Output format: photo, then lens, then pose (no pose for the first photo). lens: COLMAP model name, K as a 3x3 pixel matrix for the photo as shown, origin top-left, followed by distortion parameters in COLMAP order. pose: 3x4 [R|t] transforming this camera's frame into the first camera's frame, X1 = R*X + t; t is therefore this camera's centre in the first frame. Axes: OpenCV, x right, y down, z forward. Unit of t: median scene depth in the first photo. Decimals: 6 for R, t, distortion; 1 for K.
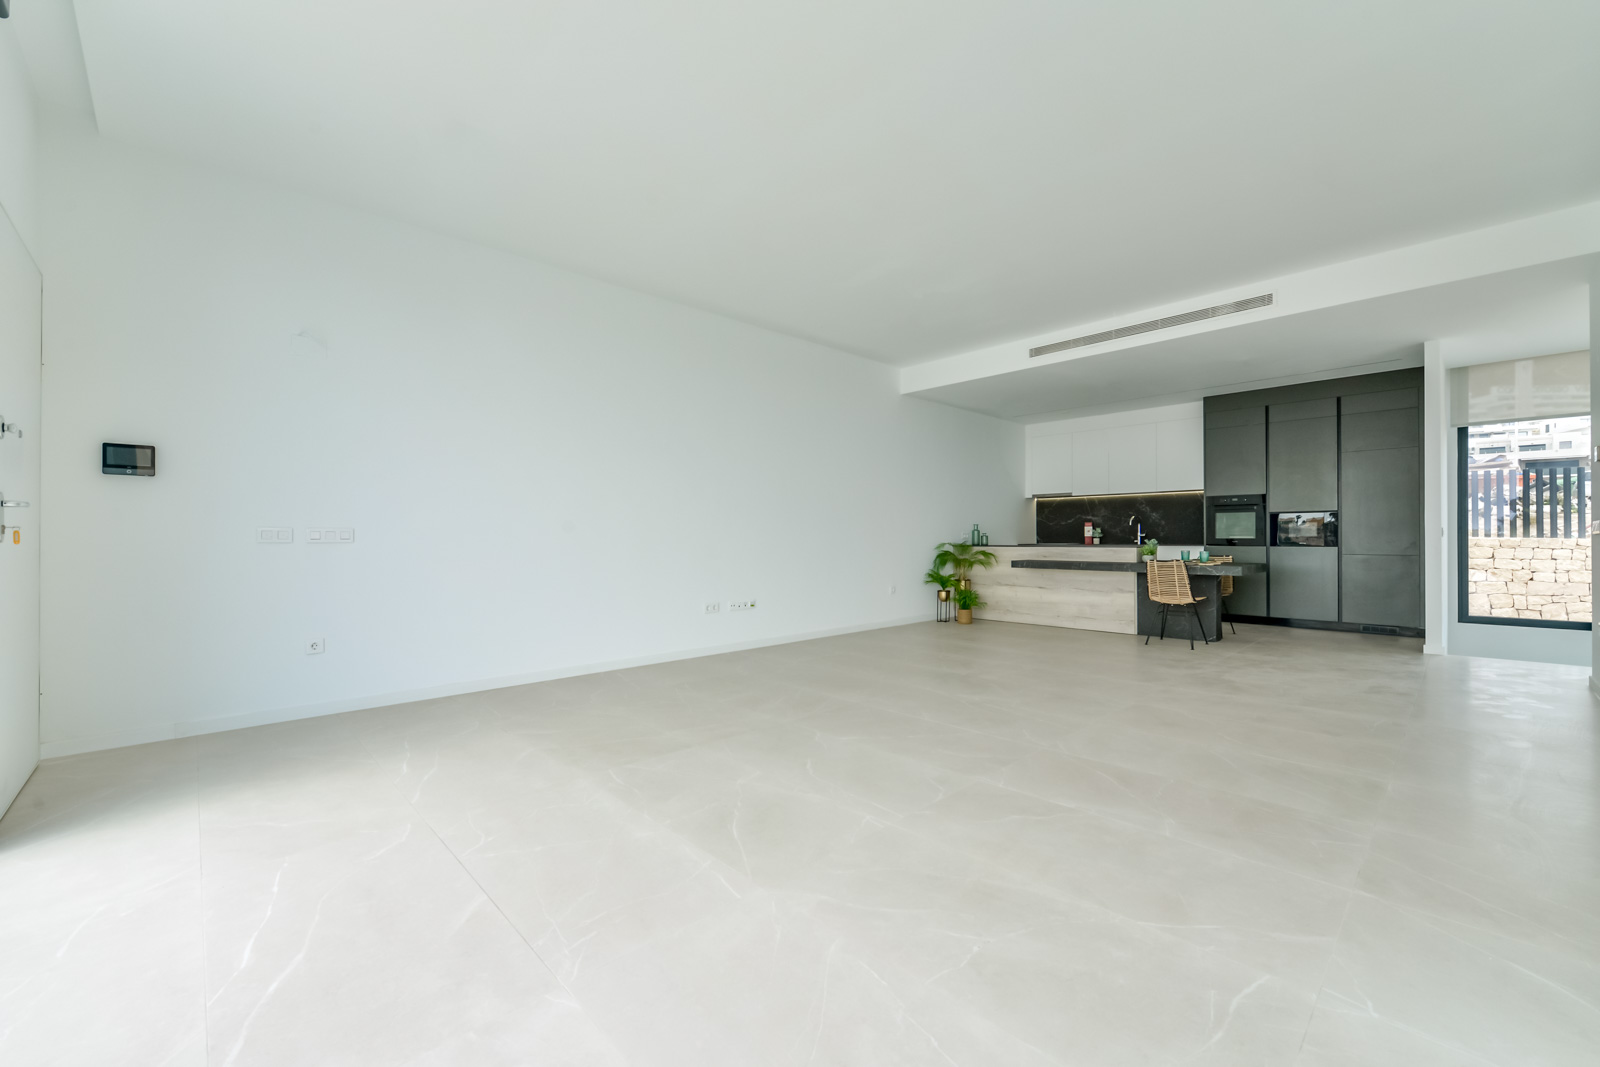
lens RADIAL K [[638.4, 0, 796.4], [0, 638.4, 533.8], [0, 0, 1]] dist [0.000063, -0.000310]
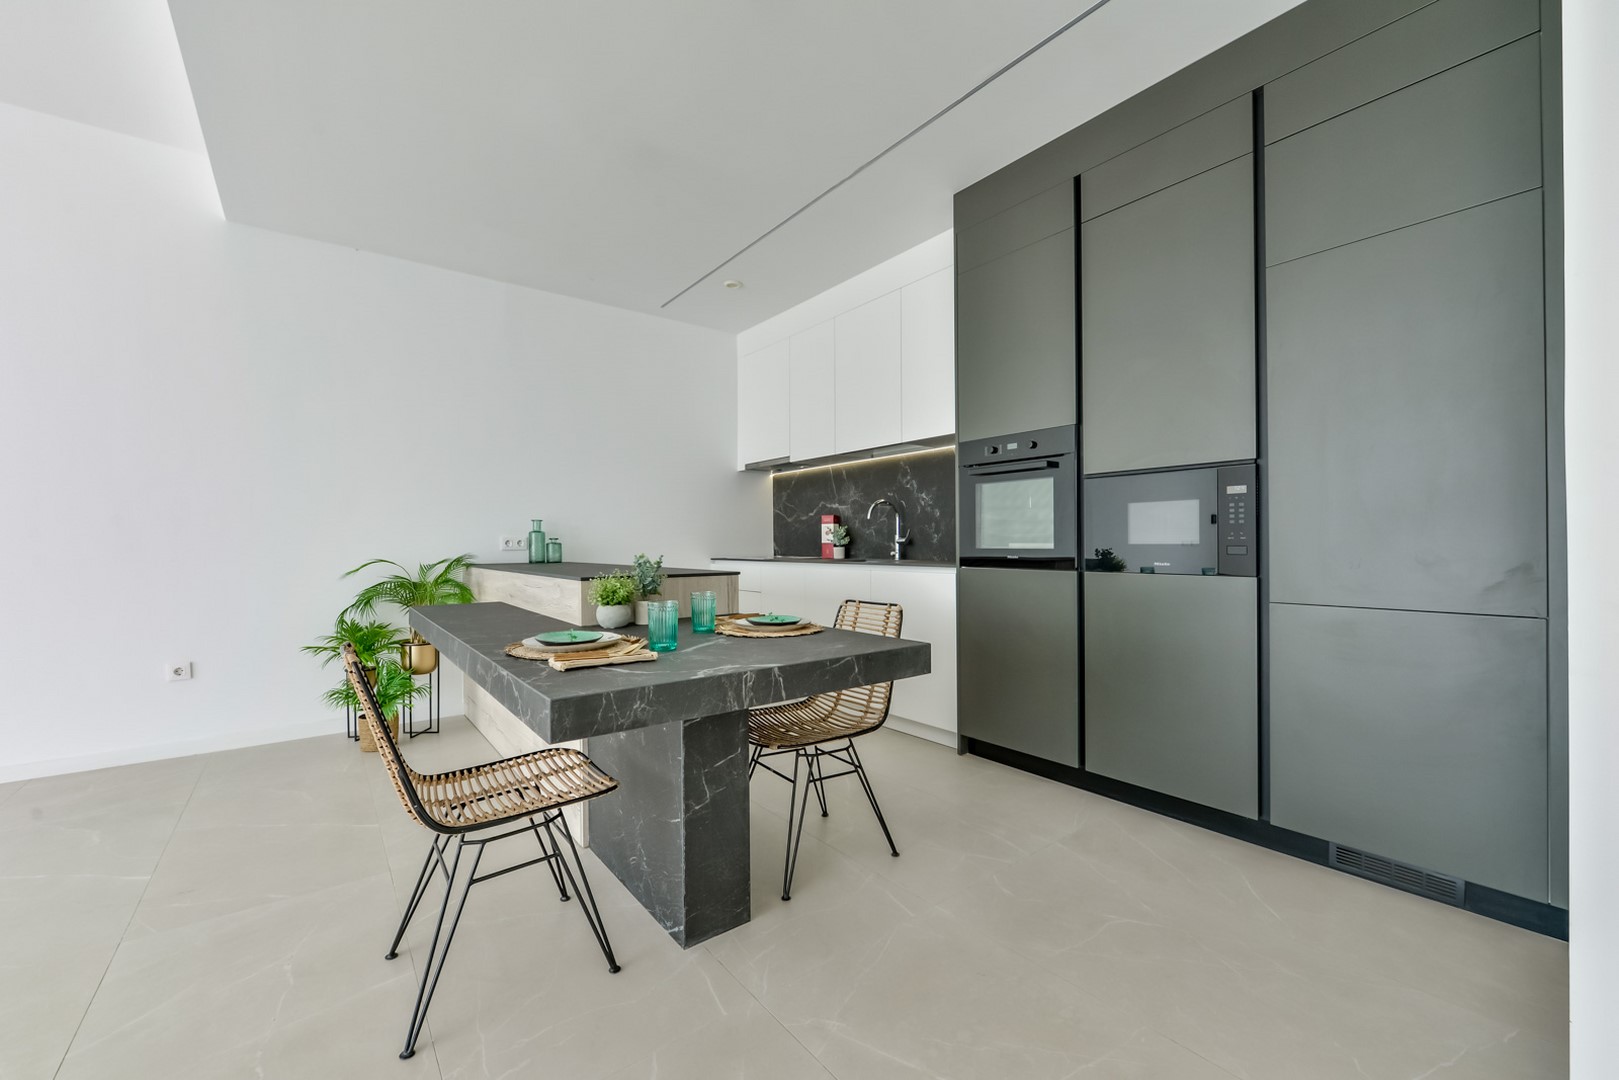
lens RADIAL K [[646.0, 0, 805.8], [0, 646.0, 540.4], [0, 0, 1]] dist [0.000063, -0.000310]
pose [[0.995297, -0.003809, -0.096798, 0.564284], [0.003905, 0.999992, 0.000808, 0.001359], [0.096794, -0.001182, 0.995304, 0.570395]]
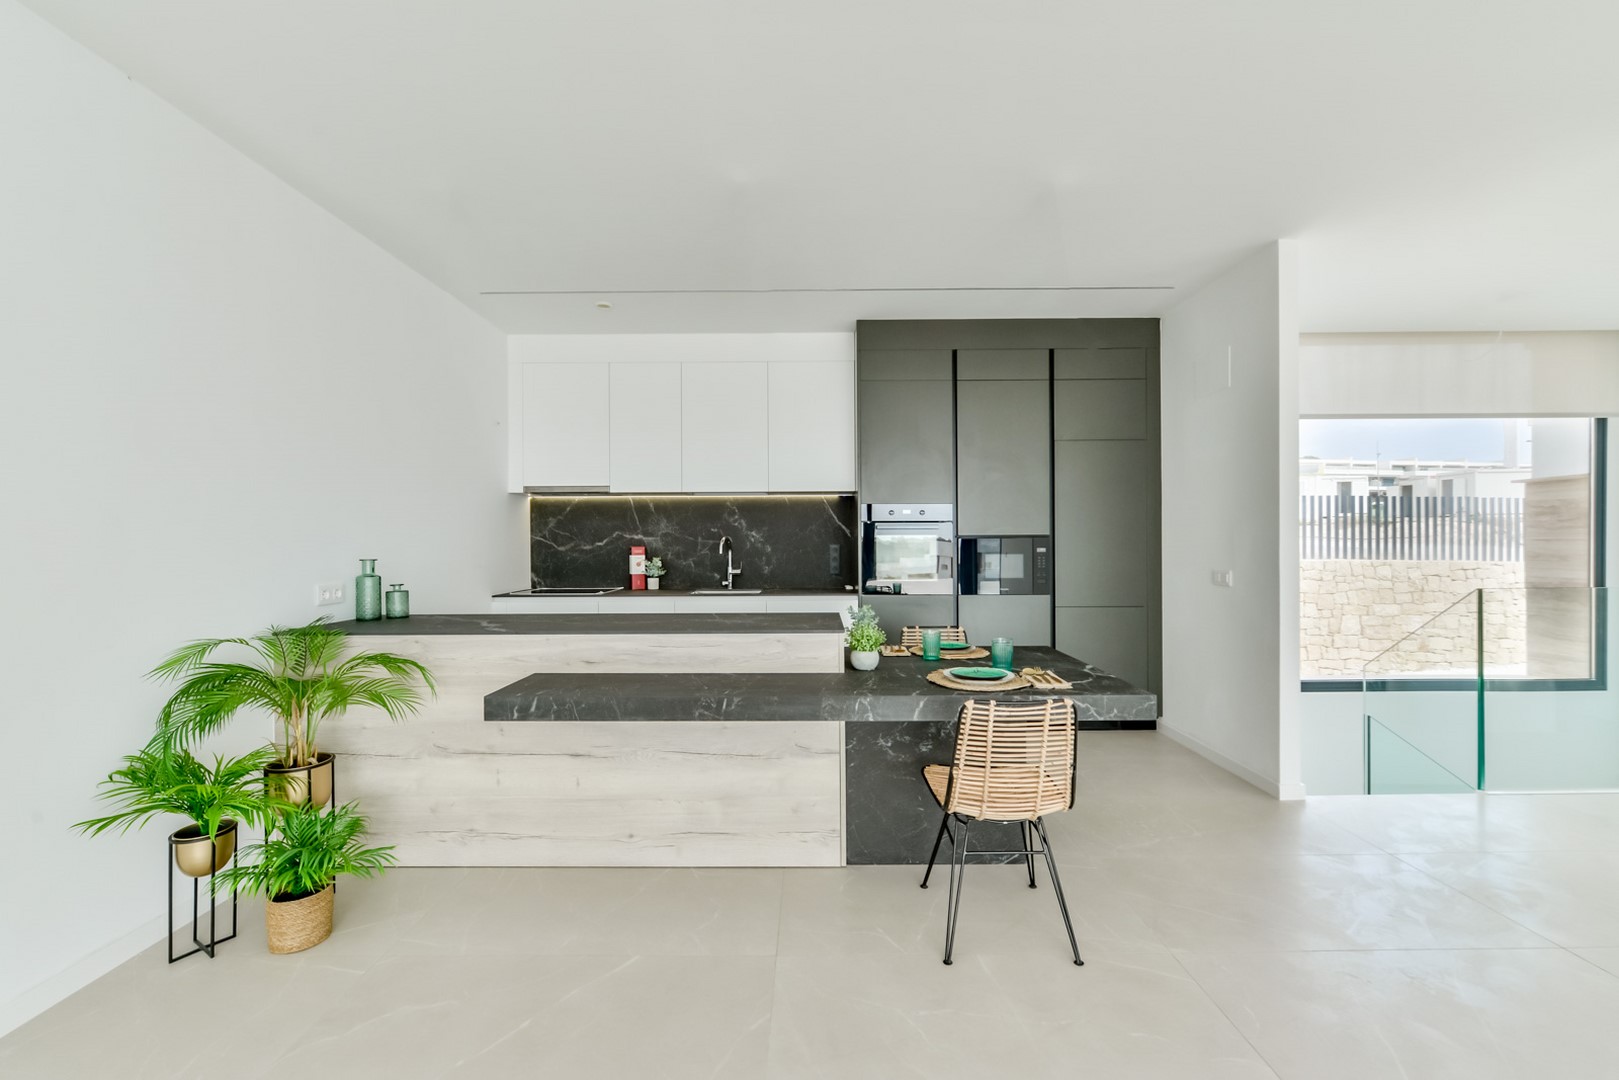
lens RADIAL K [[646.0, 0, 805.8], [0, 646.0, 540.4], [0, 0, 1]] dist [0.000063, -0.000310]
pose [[0.690111, 0.001337, 0.723702, 0.205448], [-0.001096, 0.999999, -0.000802, -0.026266], [-0.723703, -0.000240, 0.690112, 0.633309]]
